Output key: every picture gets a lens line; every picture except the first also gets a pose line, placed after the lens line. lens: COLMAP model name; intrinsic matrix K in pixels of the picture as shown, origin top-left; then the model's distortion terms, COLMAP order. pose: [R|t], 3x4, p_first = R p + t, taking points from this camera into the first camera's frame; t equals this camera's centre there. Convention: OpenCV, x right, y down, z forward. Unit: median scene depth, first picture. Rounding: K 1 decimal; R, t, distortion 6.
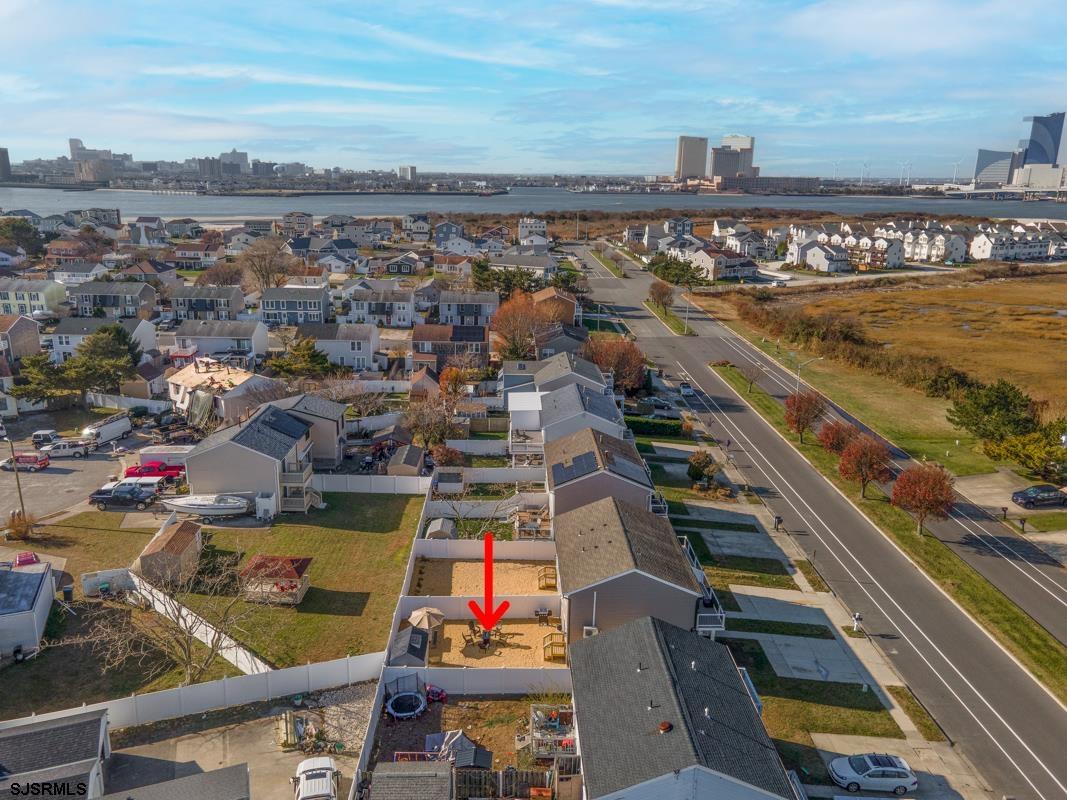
lens RADIAL K [[808.5, 0, 515.7], [0, 808.5, 402.5], [0, 0, 1]] dist [0.018507, 0.054173]
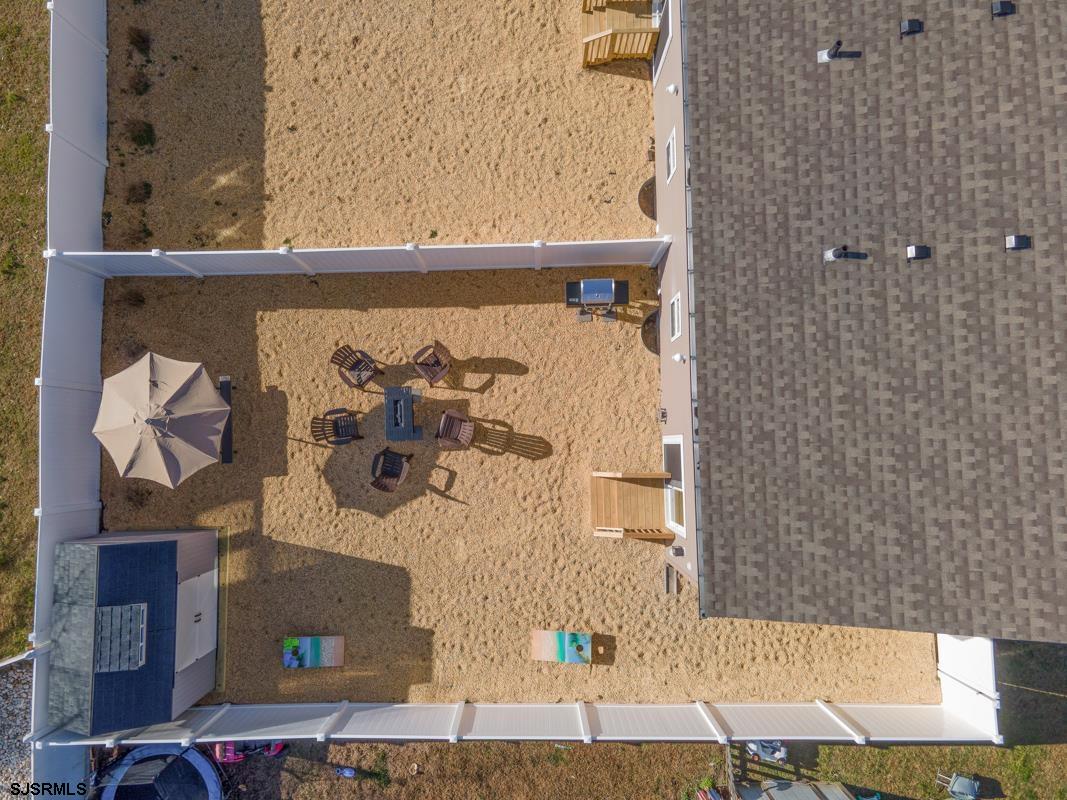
lens RADIAL K [[779.9, 0, 507.1], [0, 779.9, 390.4], [0, 0, 1]] dist [0.020839, -0.002747]
pose [[0.999194, 0.005781, -0.039726, 0.013775], [0.035391, 0.340243, 0.939671, 0.020439], [0.018949, -0.940320, 0.339764, 0.894738]]
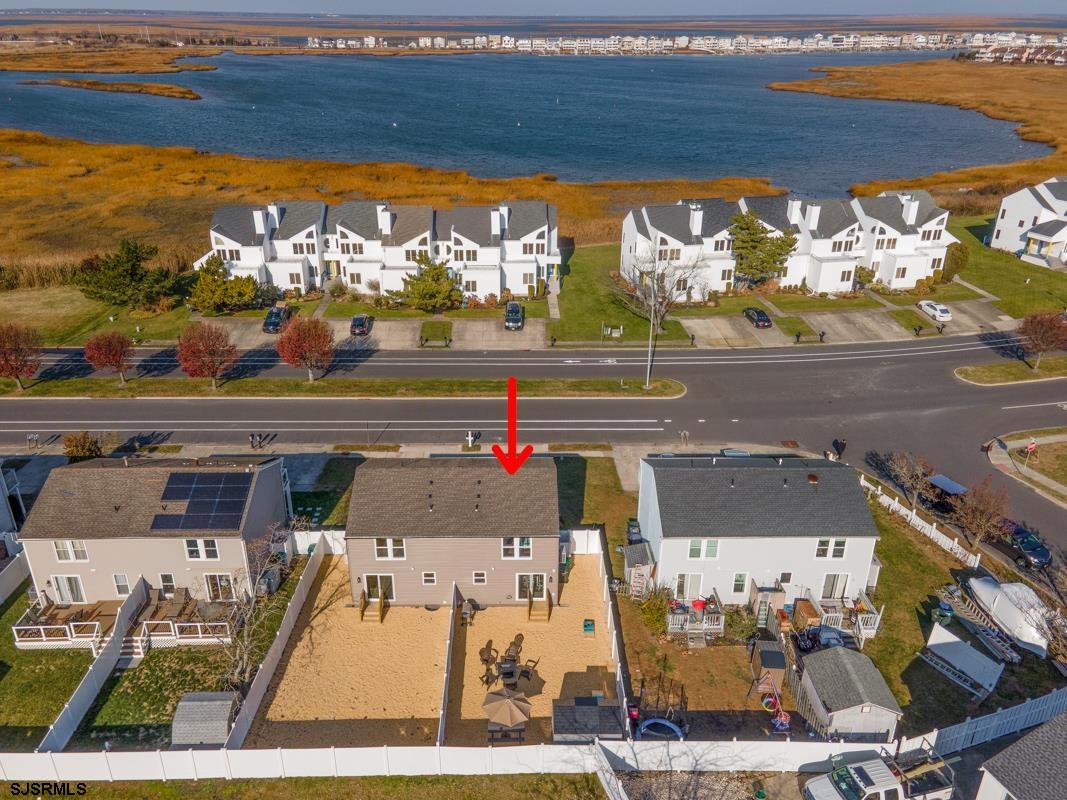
lens RADIAL K [[808.5, 0, 515.7], [0, 808.5, 402.5], [0, 0, 1]] dist [0.018507, 0.054173]
pose [[0.022428, -0.445765, 0.894869, -0.601936], [0.273921, 0.863581, 0.423315, -0.249761], [-0.961491, 0.235629, 0.141473, 0.805998]]
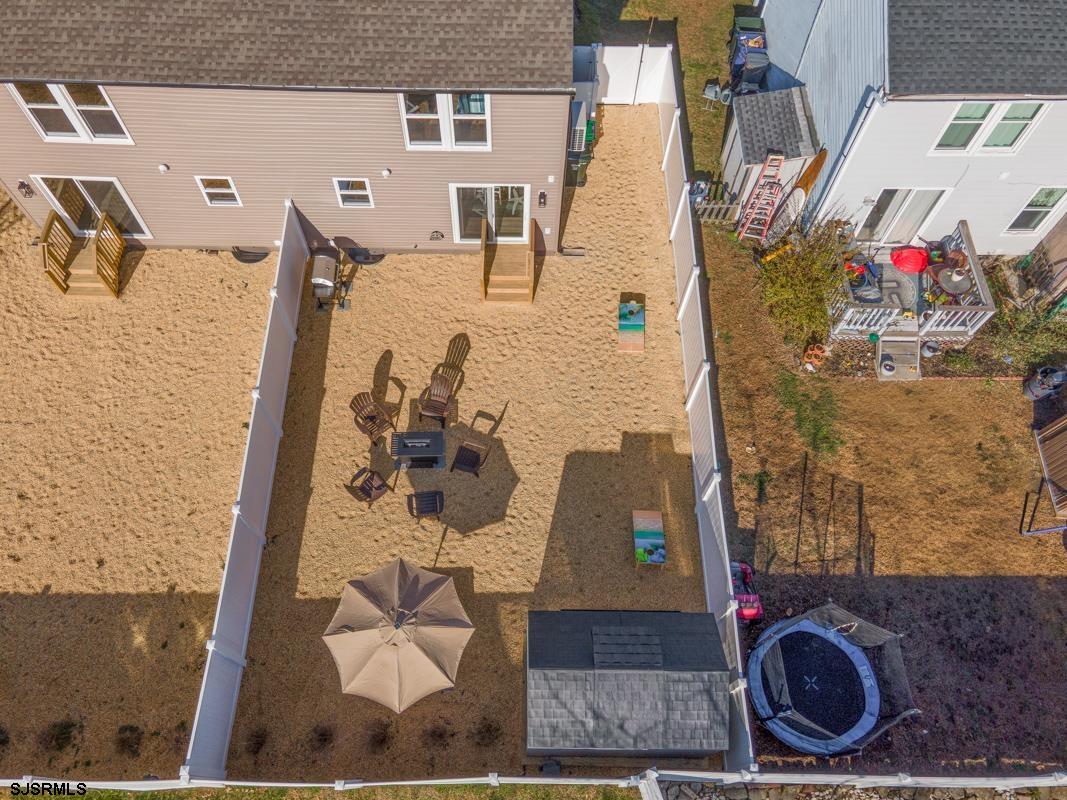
lens RADIAL K [[808.5, 0, 515.7], [0, 808.5, 402.5], [0, 0, 1]] dist [0.018507, 0.054173]
pose [[0.033108, -0.888341, 0.457988, -0.155804], [0.262932, 0.449840, 0.853529, 0.030902], [-0.964246, 0.092161, 0.248466, 0.870352]]
